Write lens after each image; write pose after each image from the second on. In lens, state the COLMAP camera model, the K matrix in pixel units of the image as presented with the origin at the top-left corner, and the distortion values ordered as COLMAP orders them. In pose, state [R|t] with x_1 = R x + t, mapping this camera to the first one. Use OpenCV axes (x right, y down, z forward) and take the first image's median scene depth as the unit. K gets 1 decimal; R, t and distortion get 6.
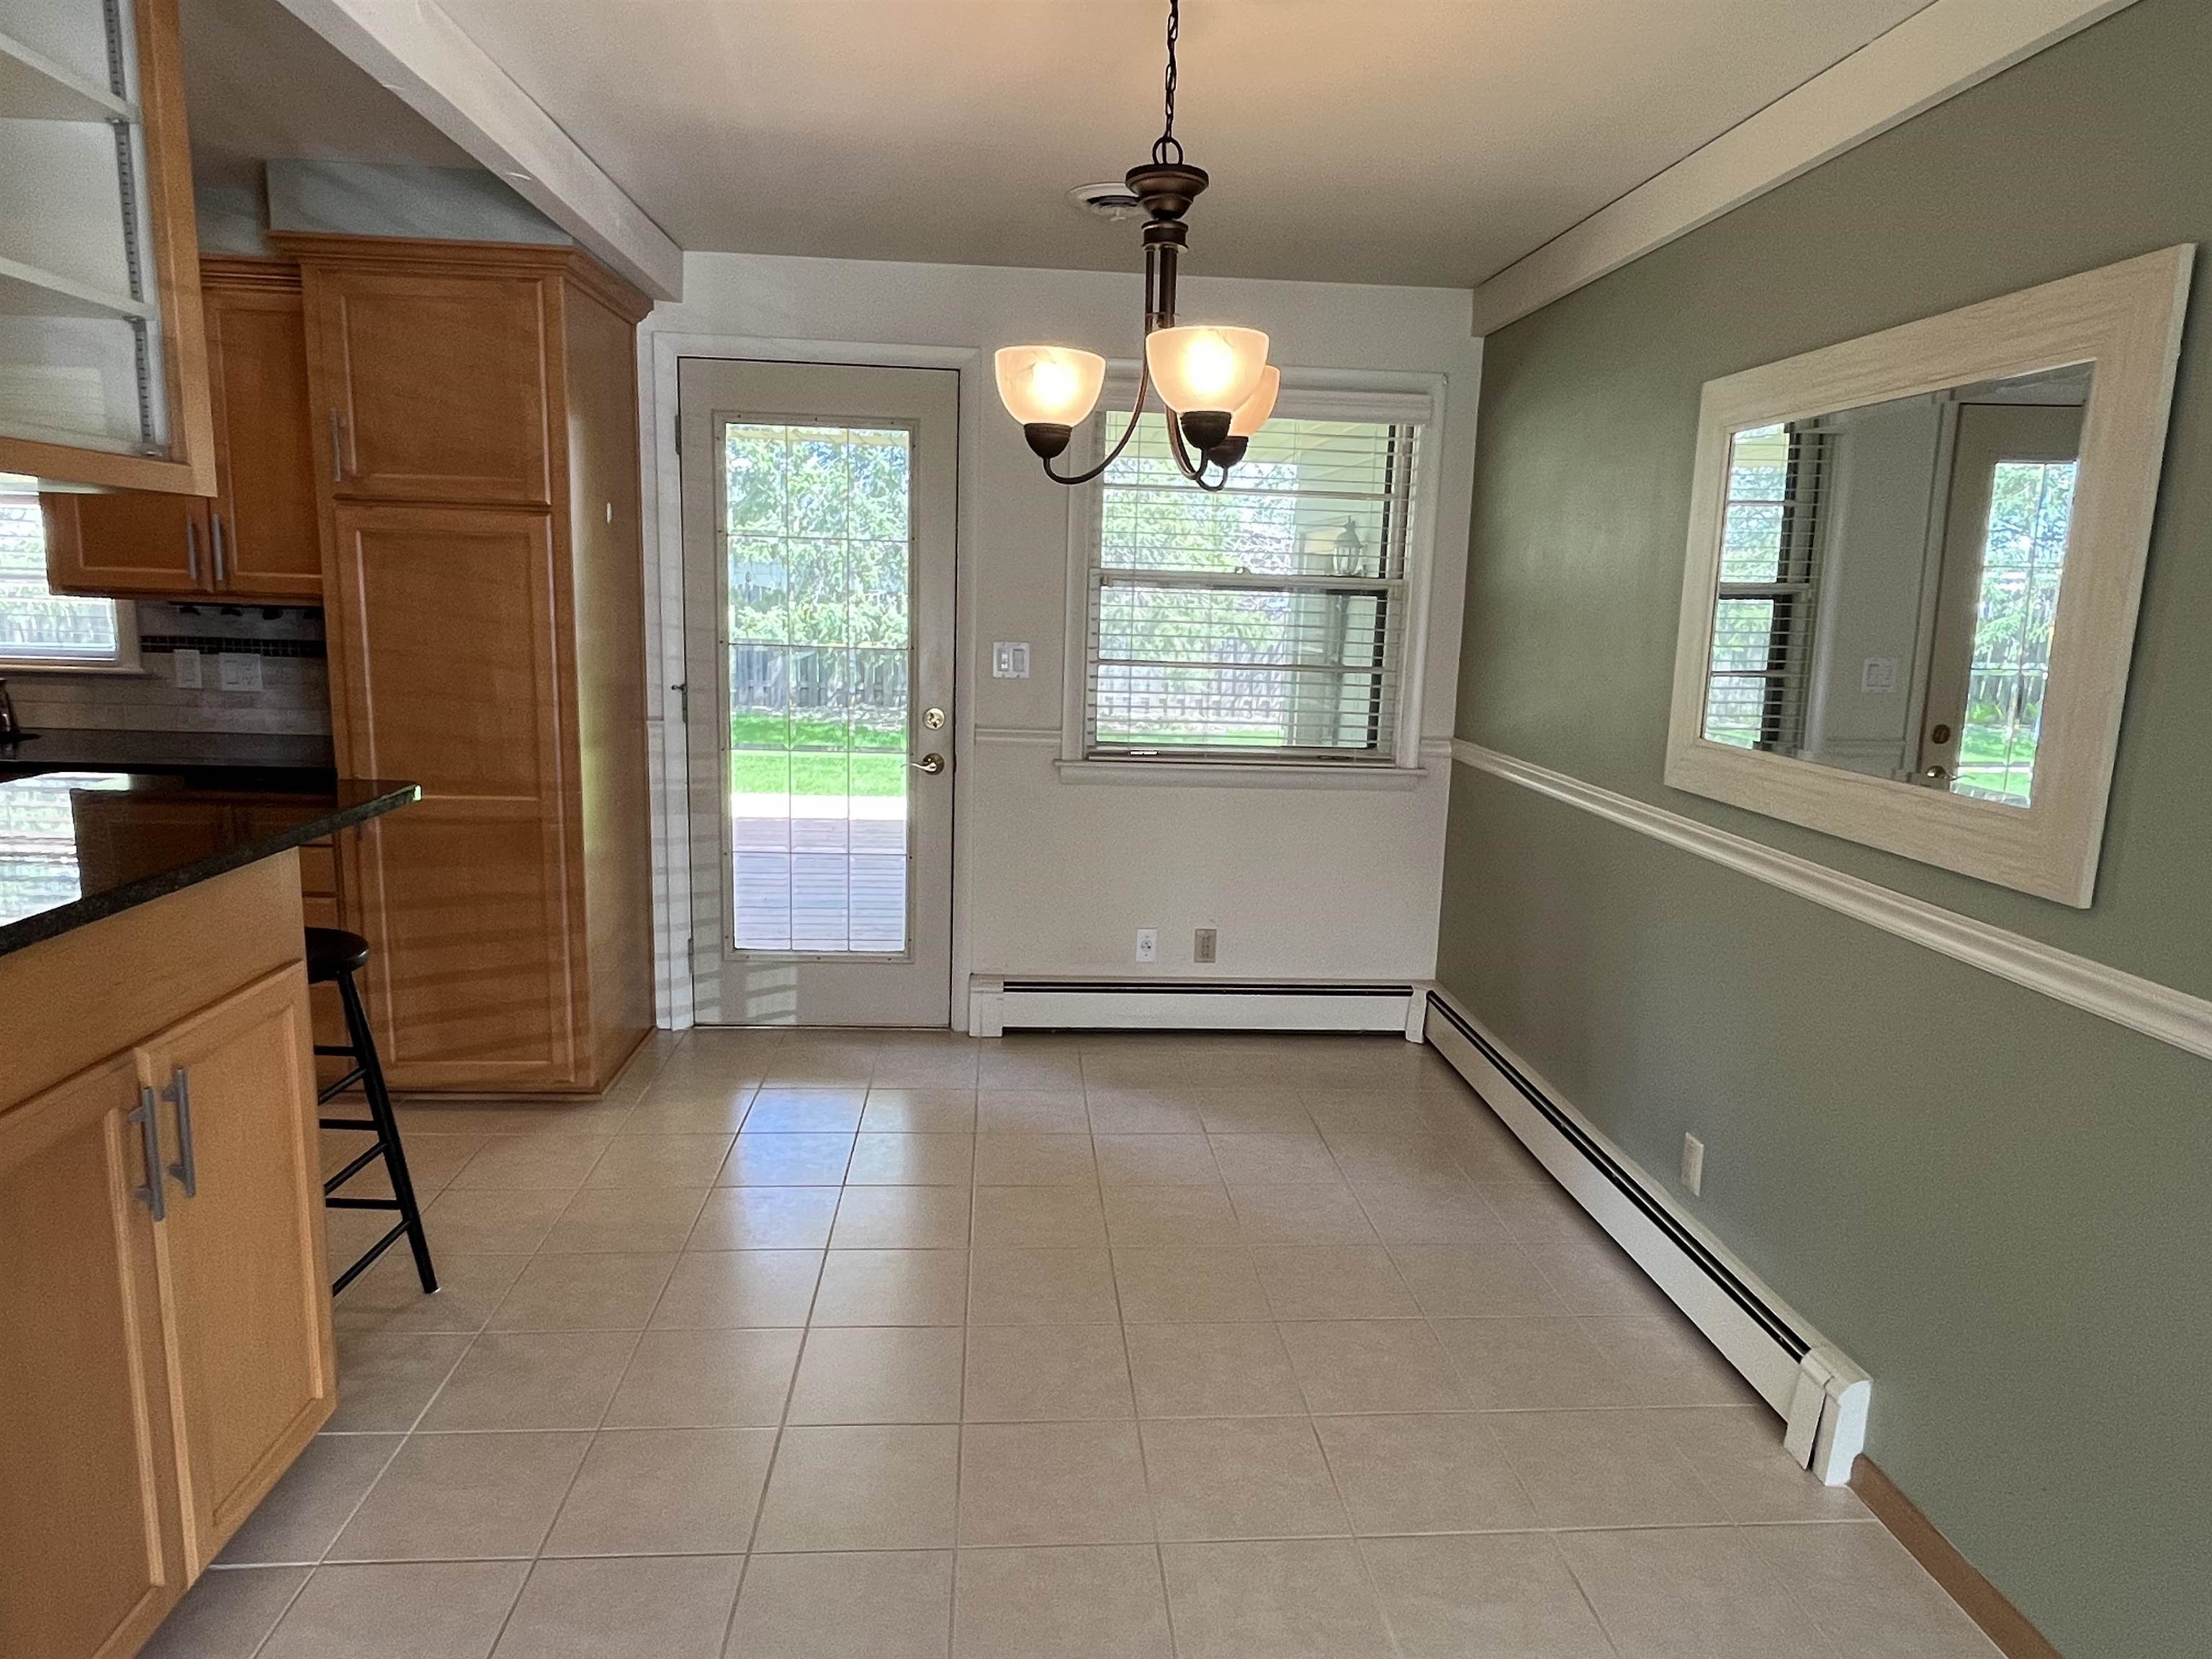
lens RADIAL K [[1328.4, 0, 1110.6], [0, 1328.4, 823.0], [0, 0, 1]] dist [0.000107, -0.001555]
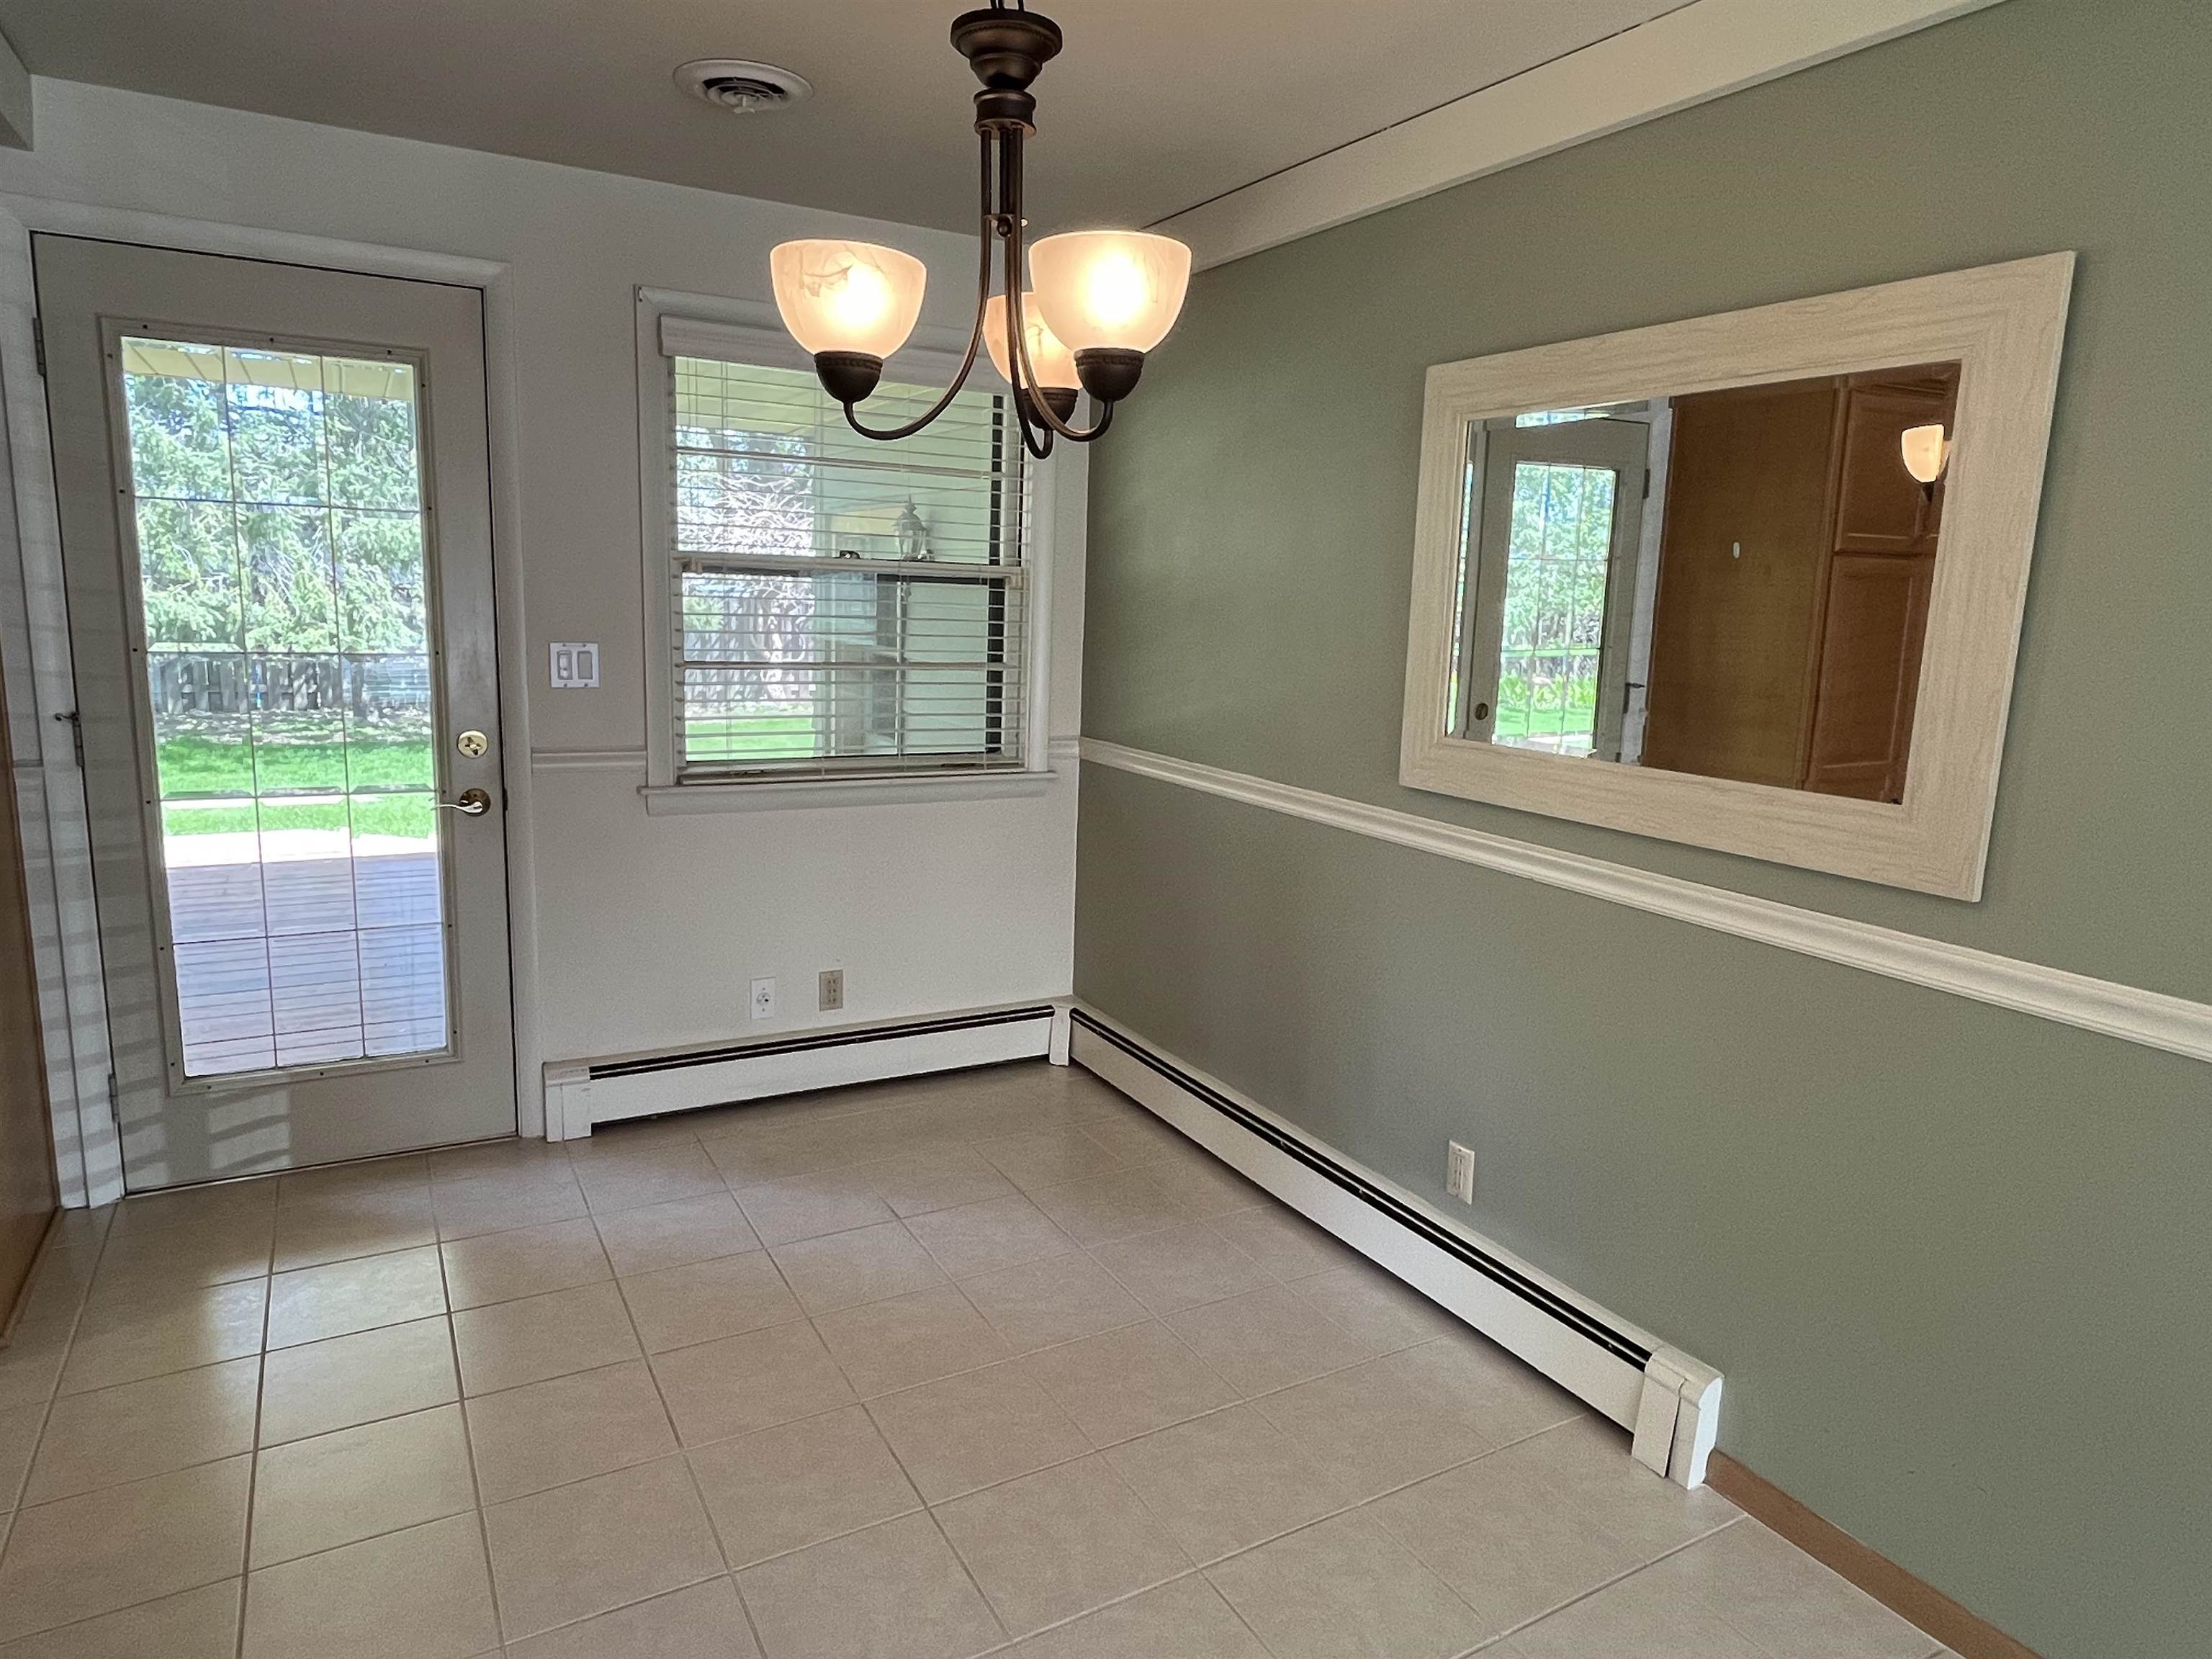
lens RADIAL K [[1328.4, 0, 1103.6], [0, 1328.4, 823.0], [0, 0, 1]] dist [0.000107, -0.001555]
pose [[0.907575, -0.072868, 0.413518, -0.121911], [0.067562, 0.997337, 0.027464, -0.028936], [-0.414418, 0.003012, 0.910082, 0.146187]]
